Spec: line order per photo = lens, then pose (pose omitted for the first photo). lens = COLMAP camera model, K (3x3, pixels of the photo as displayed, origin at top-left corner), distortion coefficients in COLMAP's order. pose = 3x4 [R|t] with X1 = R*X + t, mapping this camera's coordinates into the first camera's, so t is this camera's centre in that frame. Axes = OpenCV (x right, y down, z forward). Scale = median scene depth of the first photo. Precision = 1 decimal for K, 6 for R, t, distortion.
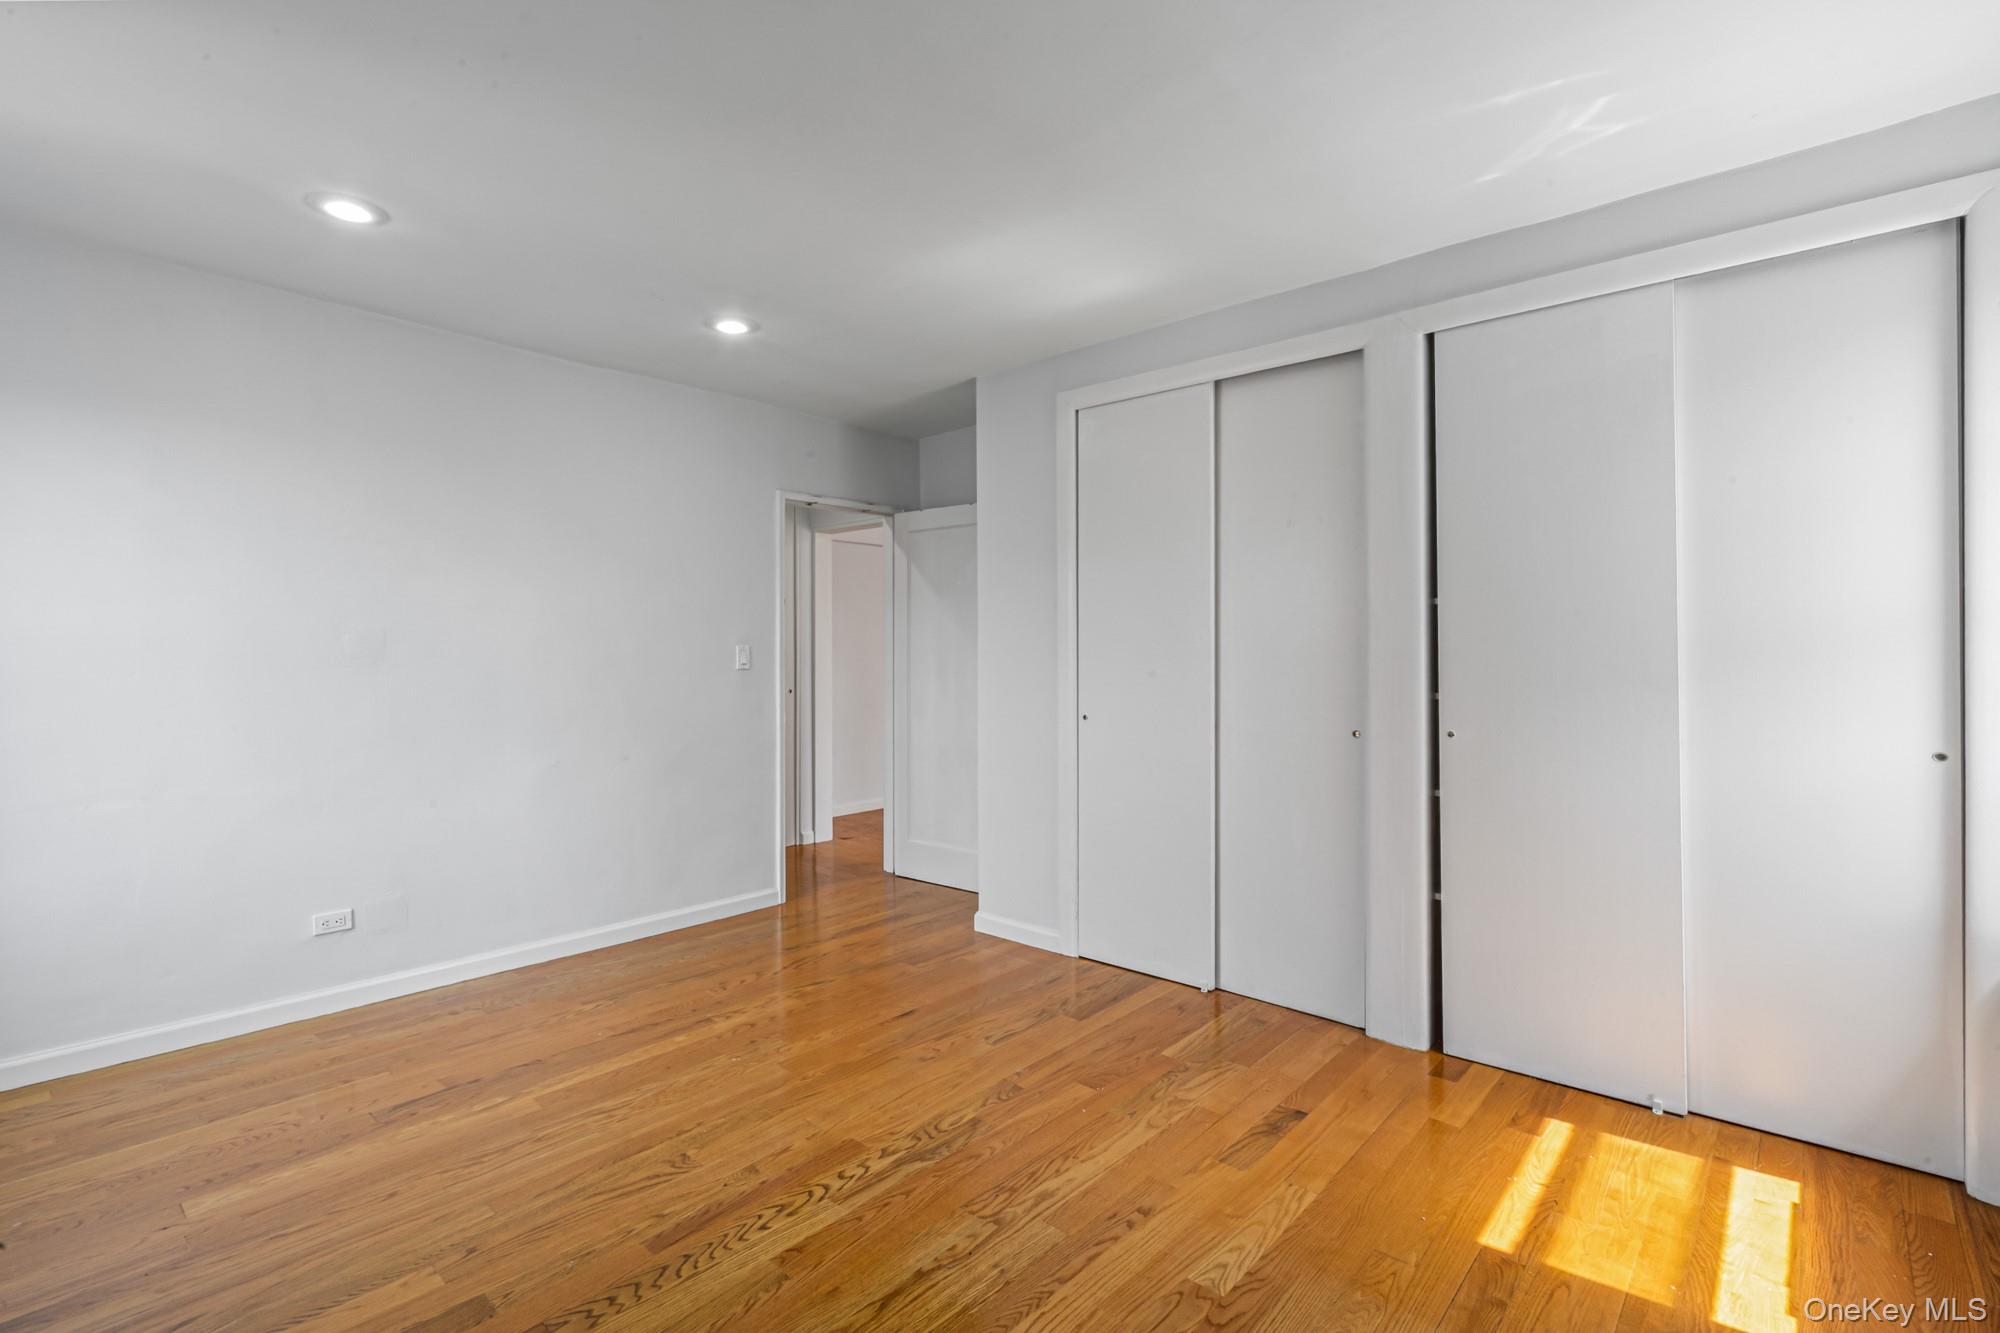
lens RADIAL K [[921.0, 0, 1000.0], [0, 921.0, 666.5], [0, 0, 1]] dist [0.000721, 0.000270]
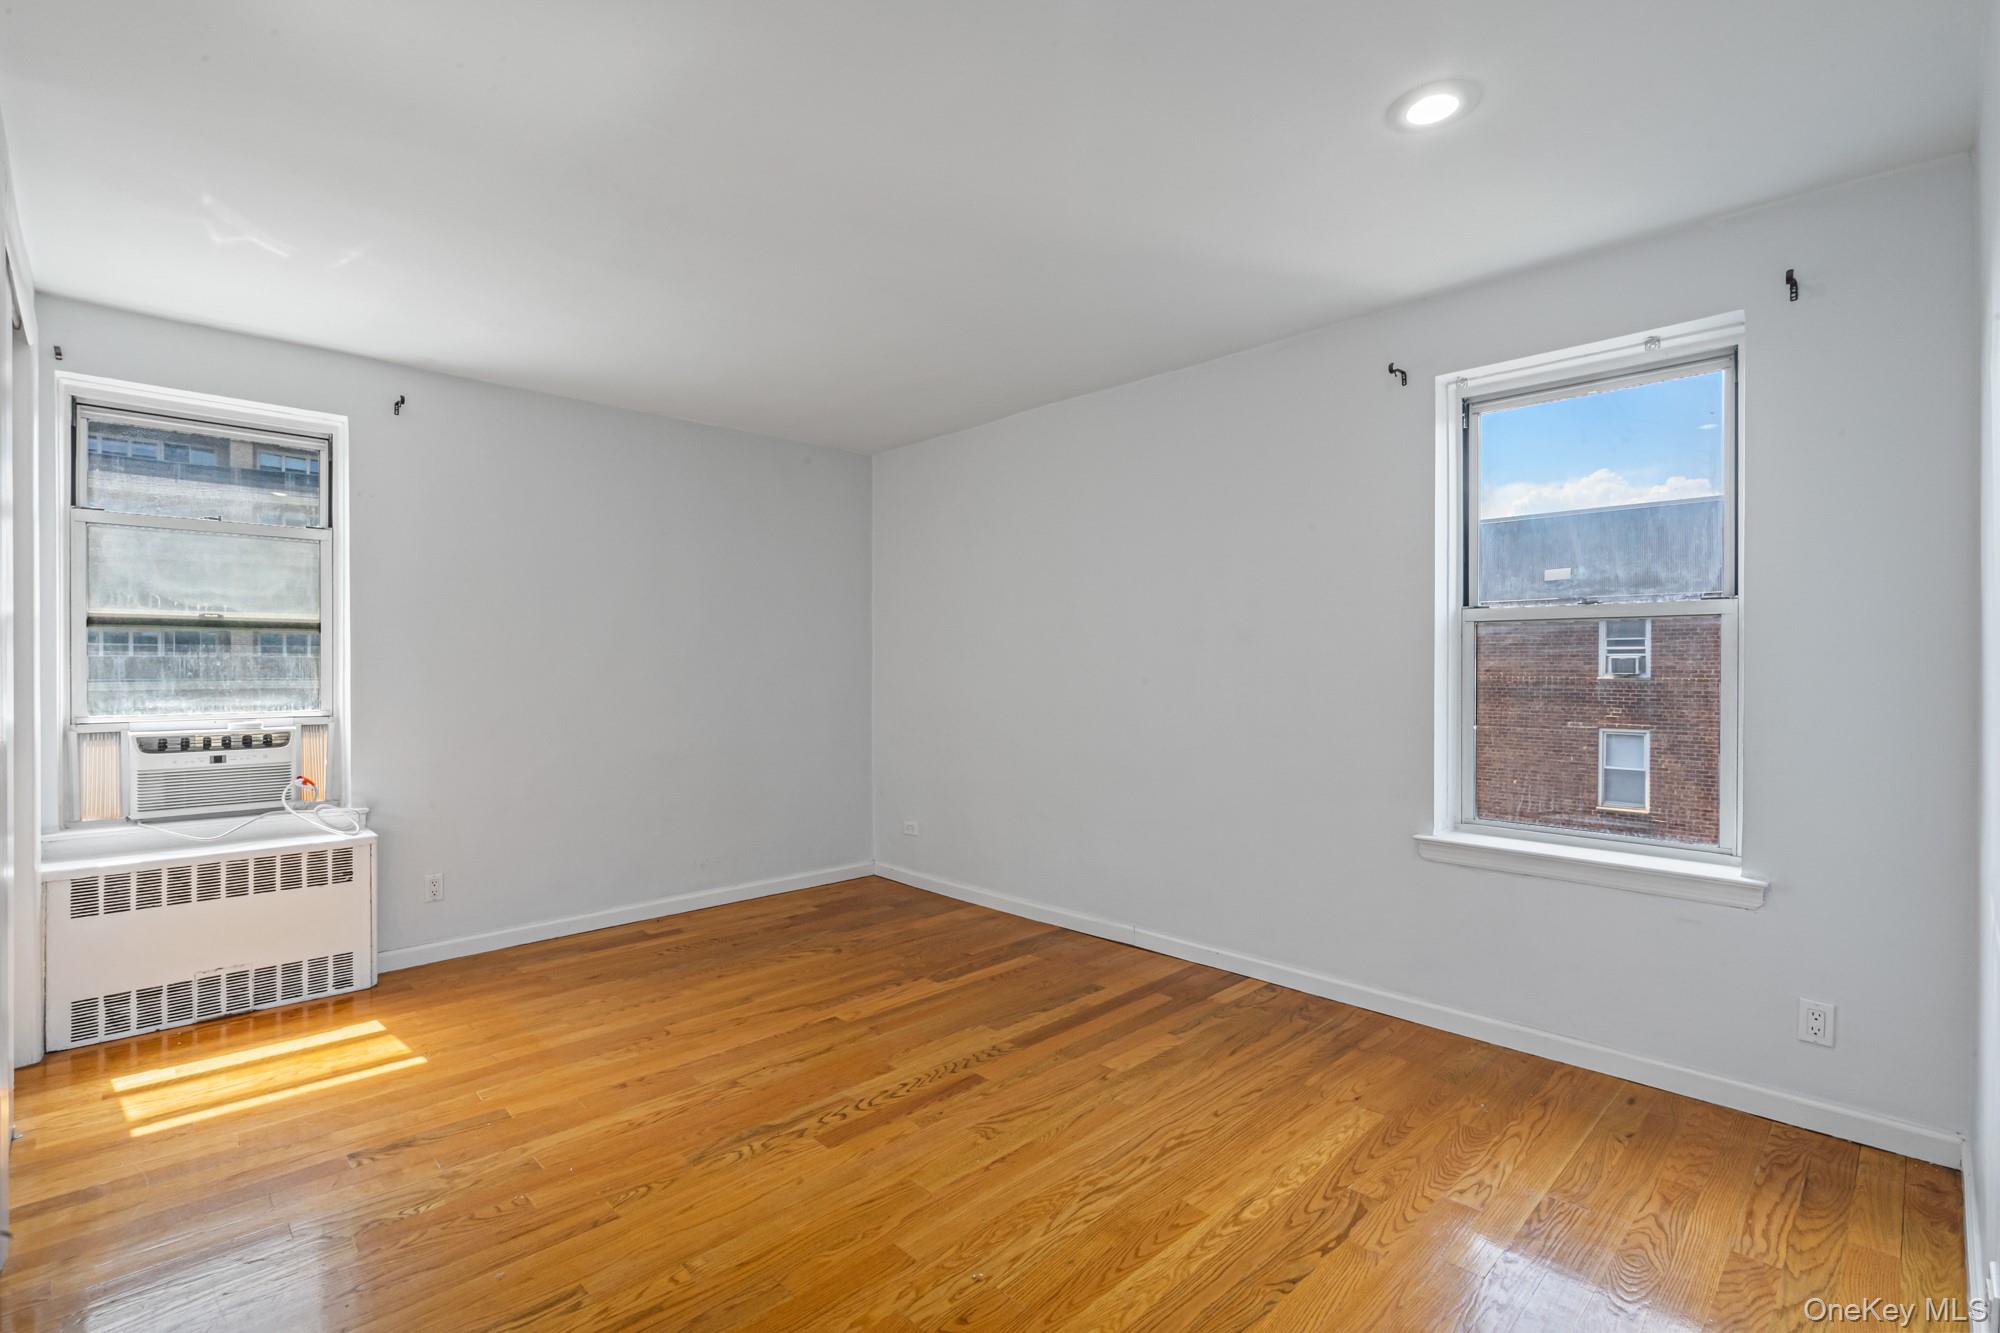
lens RADIAL K [[921.0, 0, 1000.0], [0, 921.0, 666.5], [0, 0, 1]] dist [0.000721, 0.000270]
pose [[-0.997612, 0.004303, 0.068940, -0.449881], [0.004939, 0.999947, 0.009050, -0.020792], [-0.068898, 0.009368, -0.997580, 2.133024]]
